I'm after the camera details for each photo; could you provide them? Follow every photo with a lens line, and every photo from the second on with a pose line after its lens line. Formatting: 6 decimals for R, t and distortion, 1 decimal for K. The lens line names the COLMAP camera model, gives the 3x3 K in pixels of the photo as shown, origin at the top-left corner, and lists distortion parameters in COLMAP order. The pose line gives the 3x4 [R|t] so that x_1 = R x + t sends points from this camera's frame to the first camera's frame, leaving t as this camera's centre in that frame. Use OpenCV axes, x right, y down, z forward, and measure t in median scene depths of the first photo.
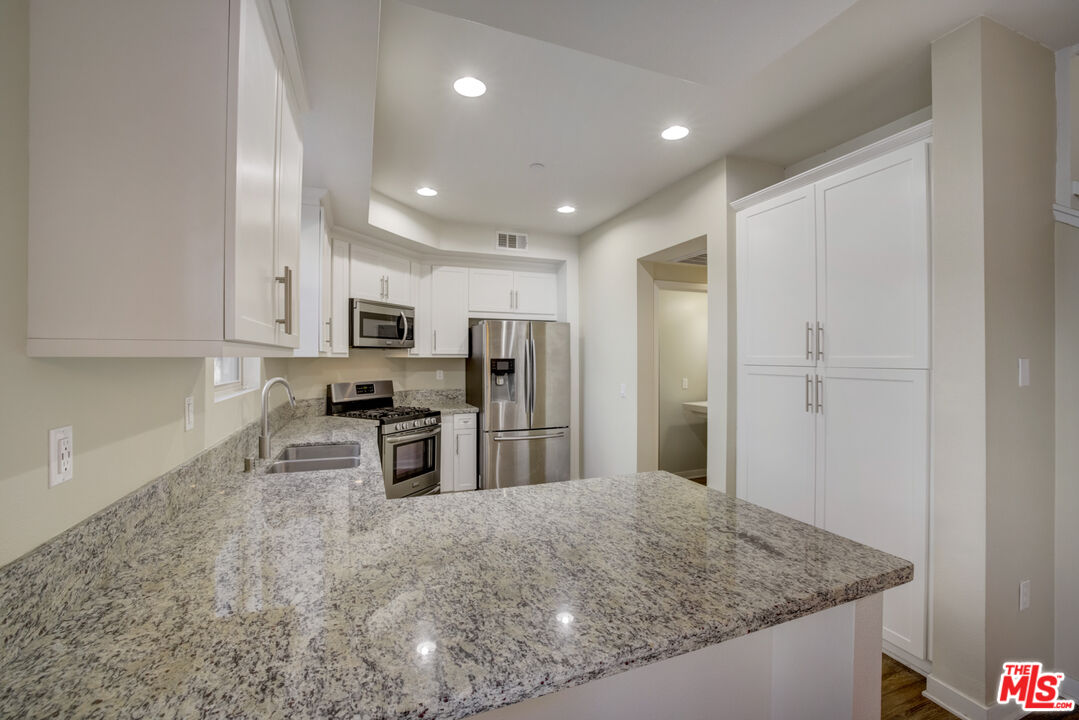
lens RADIAL K [[459.3, 0, 544.1], [0, 459.3, 356.7], [0, 0, 1]] dist [-0.051199, 0.019829]
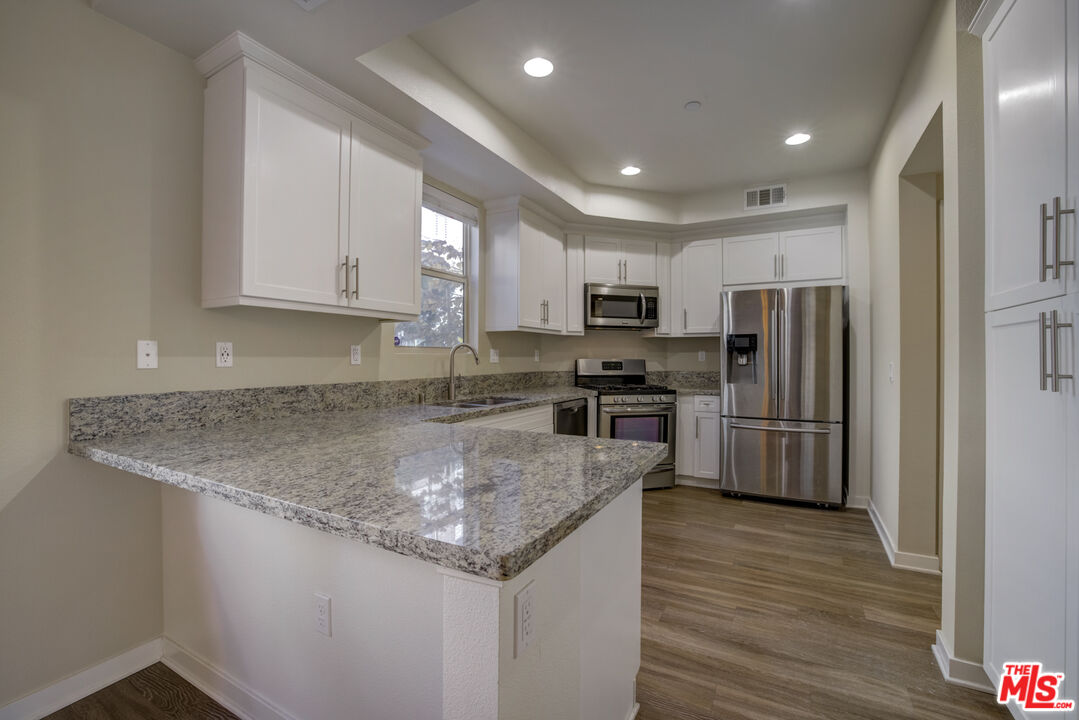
lens RADIAL K [[459.3, 0, 544.1], [0, 459.3, 356.7], [0, 0, 1]] dist [-0.051199, 0.019829]
pose [[0.638036, -0.001175, -0.770006, 0.348944], [0.000607, 0.999999, -0.001023, 0.049413], [0.770006, 0.000185, 0.638036, 0.166405]]
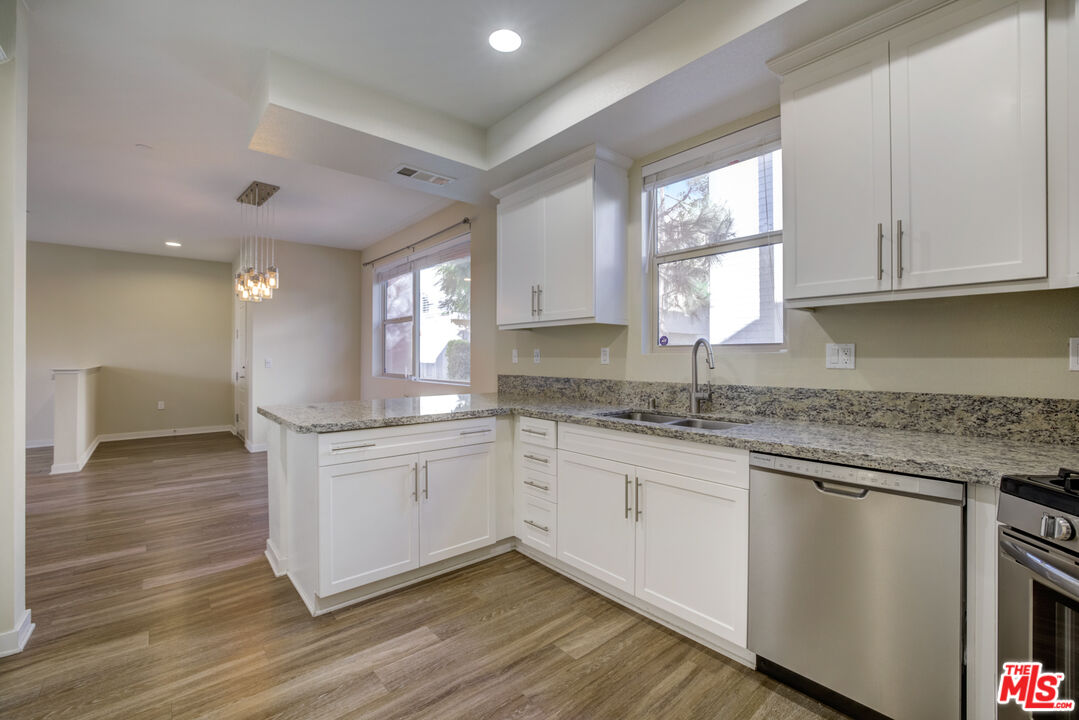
lens RADIAL K [[459.3, 0, 544.1], [0, 459.3, 356.7], [0, 0, 1]] dist [-0.051199, 0.019829]
pose [[-0.943178, -0.002838, -0.332276, 0.041309], [-0.001927, 0.999993, -0.003069, 0.049982], [0.332282, -0.002254, -0.943177, 1.011632]]
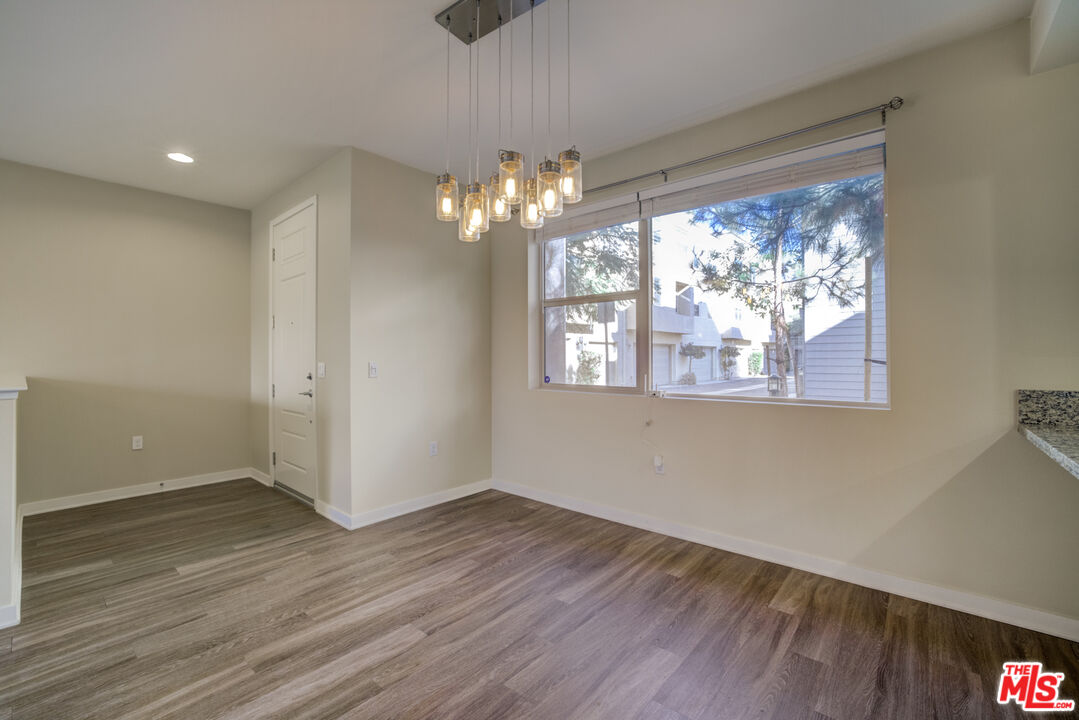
lens RADIAL K [[459.3, 0, 544.1], [0, 459.3, 356.7], [0, 0, 1]] dist [-0.051199, 0.019829]
pose [[-0.883140, -0.000293, -0.469109, 0.483826], [0.002601, 0.999981, -0.005521, 0.049592], [0.469102, -0.006096, -0.883123, 0.278788]]
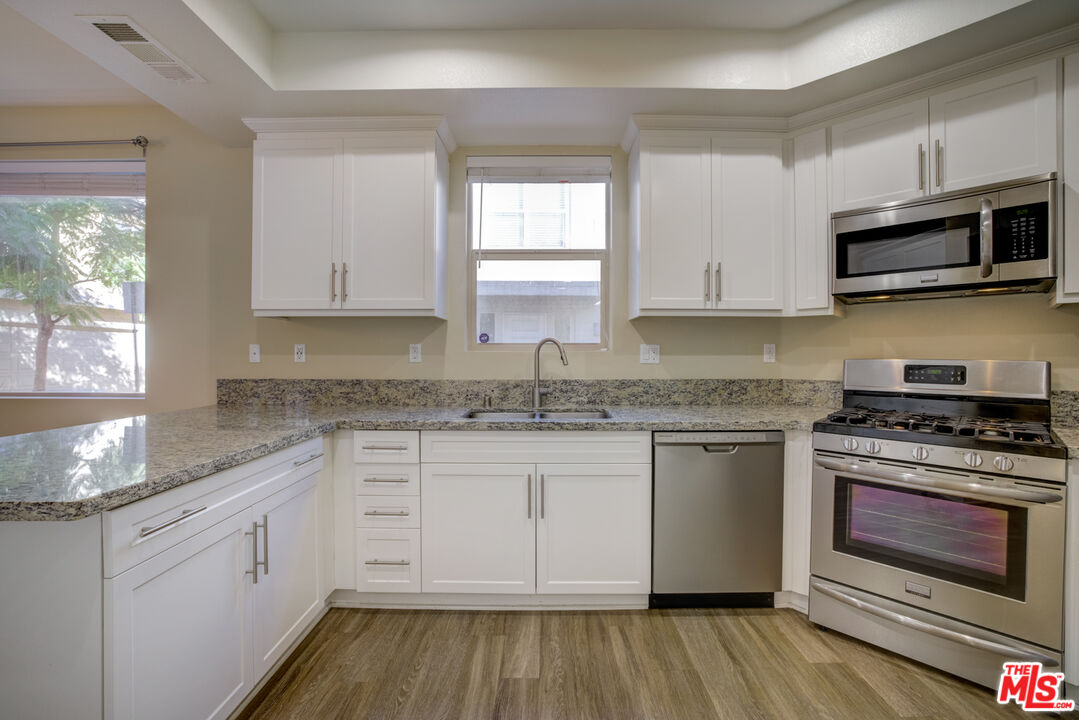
lens RADIAL K [[459.3, 0, 544.1], [0, 459.3, 356.7], [0, 0, 1]] dist [-0.051199, 0.019829]
pose [[-0.374833, 0.000776, -0.927092, 0.238200], [-0.000933, 0.999999, 0.001215, 0.050279], [0.927092, 0.001320, -0.374831, 0.771014]]
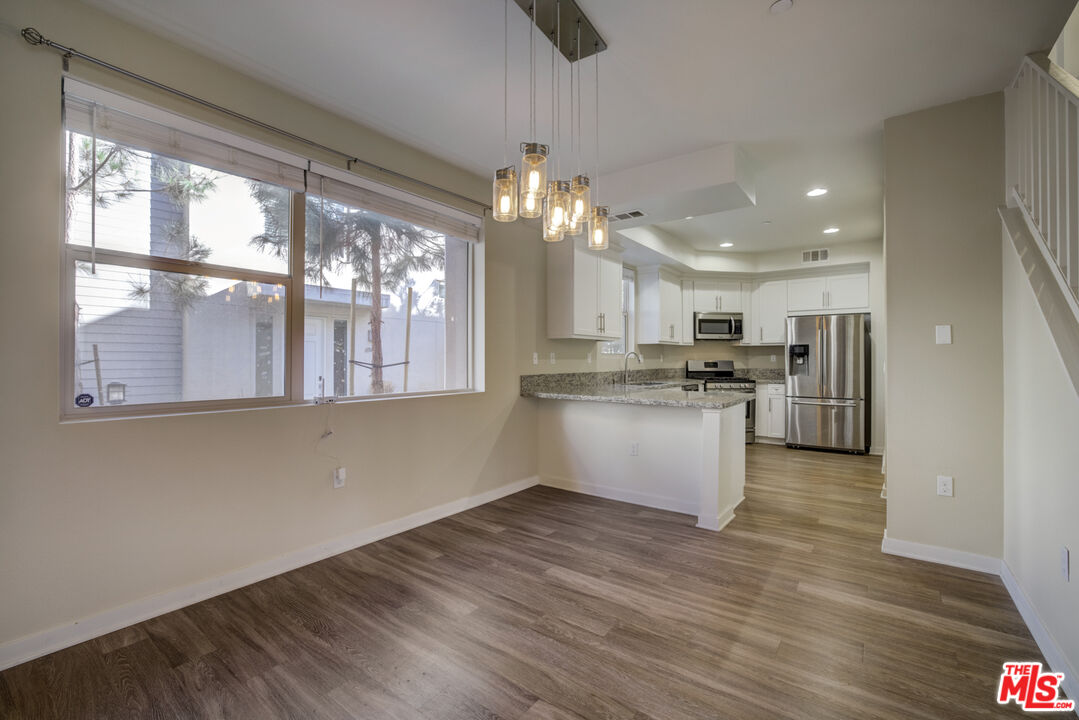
lens RADIAL K [[459.3, 0, 544.1], [0, 459.3, 356.7], [0, 0, 1]] dist [-0.051199, 0.019829]
pose [[0.523065, -0.005578, -0.852275, 0.696399], [0.002227, 0.999984, -0.005178, 0.047897], [0.852290, 0.000810, 0.523069, -0.381826]]
